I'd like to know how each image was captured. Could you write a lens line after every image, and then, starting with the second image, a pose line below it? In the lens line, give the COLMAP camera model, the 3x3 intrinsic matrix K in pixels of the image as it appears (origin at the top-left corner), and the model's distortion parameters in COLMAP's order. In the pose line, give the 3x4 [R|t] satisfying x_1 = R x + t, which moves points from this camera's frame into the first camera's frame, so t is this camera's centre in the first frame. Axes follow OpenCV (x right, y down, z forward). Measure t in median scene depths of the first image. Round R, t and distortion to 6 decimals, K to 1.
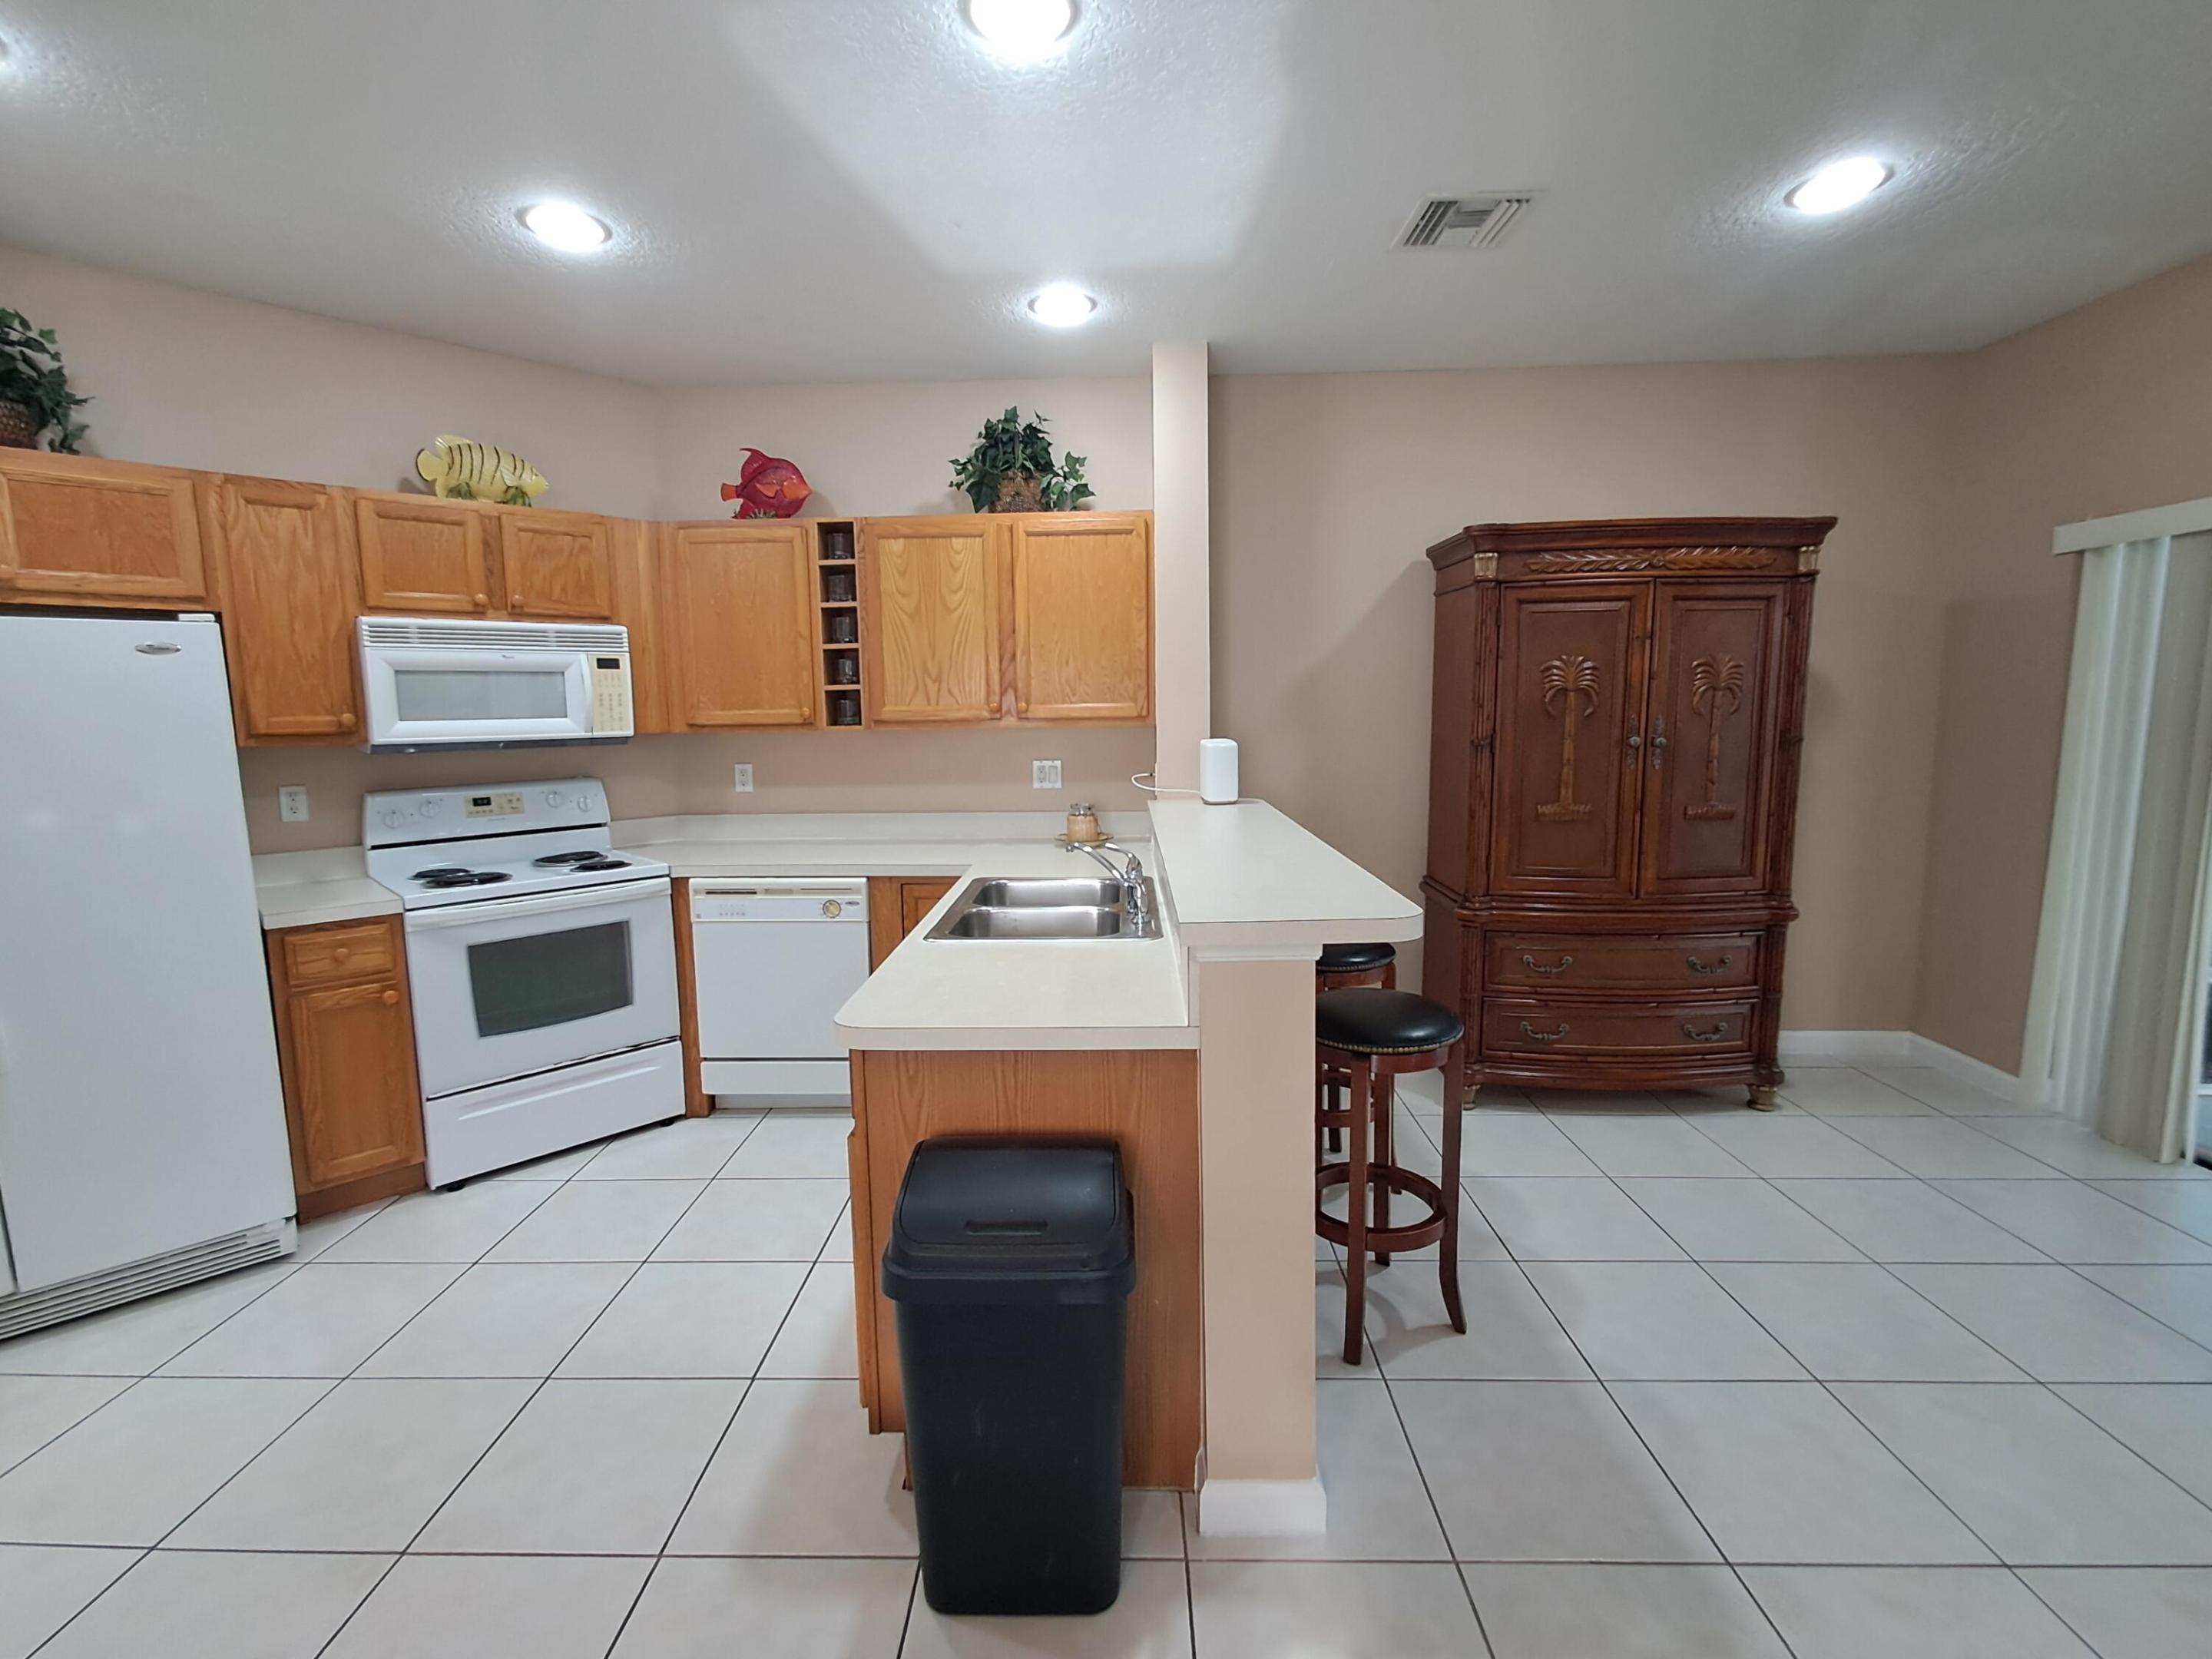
lens RADIAL K [[1004.5, 0, 1084.4], [0, 1004.5, 829.5], [0, 0, 1]] dist [0.001107, 0.005777]
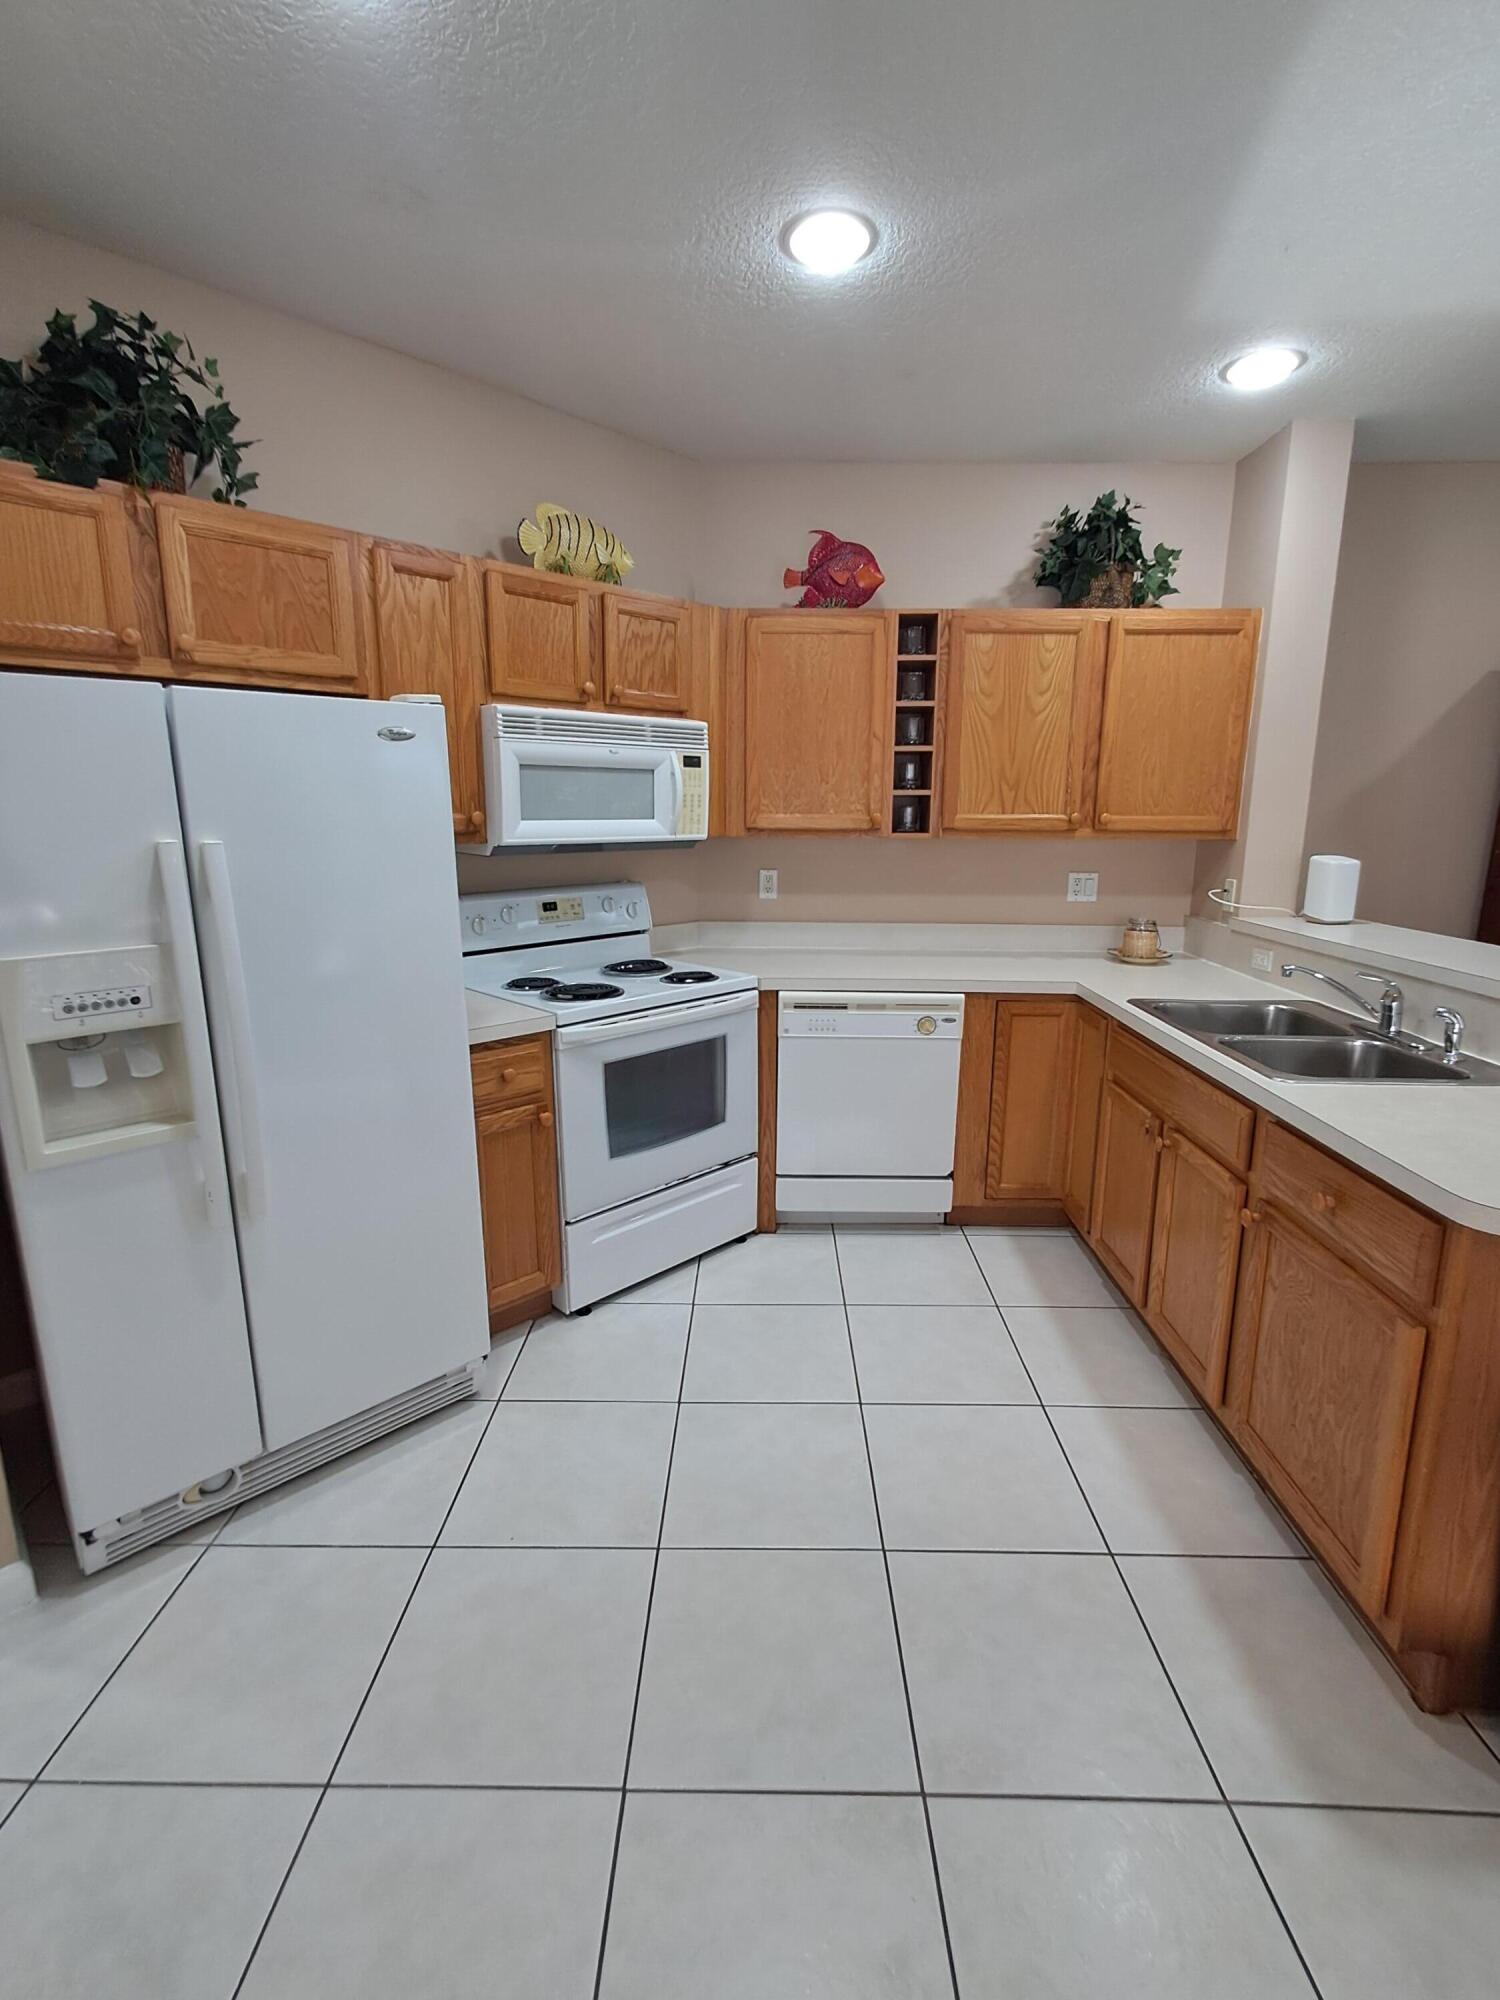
lens RADIAL K [[908.2, 0, 712.8], [0, 908.2, 990.4], [0, 0, 1]] dist [0.001107, 0.005777]
pose [[0.999589, 0.016831, 0.023228, -0.477235], [-0.018499, 0.997120, 0.073556, -0.014990], [-0.021923, -0.073955, 0.997021, 0.138873]]
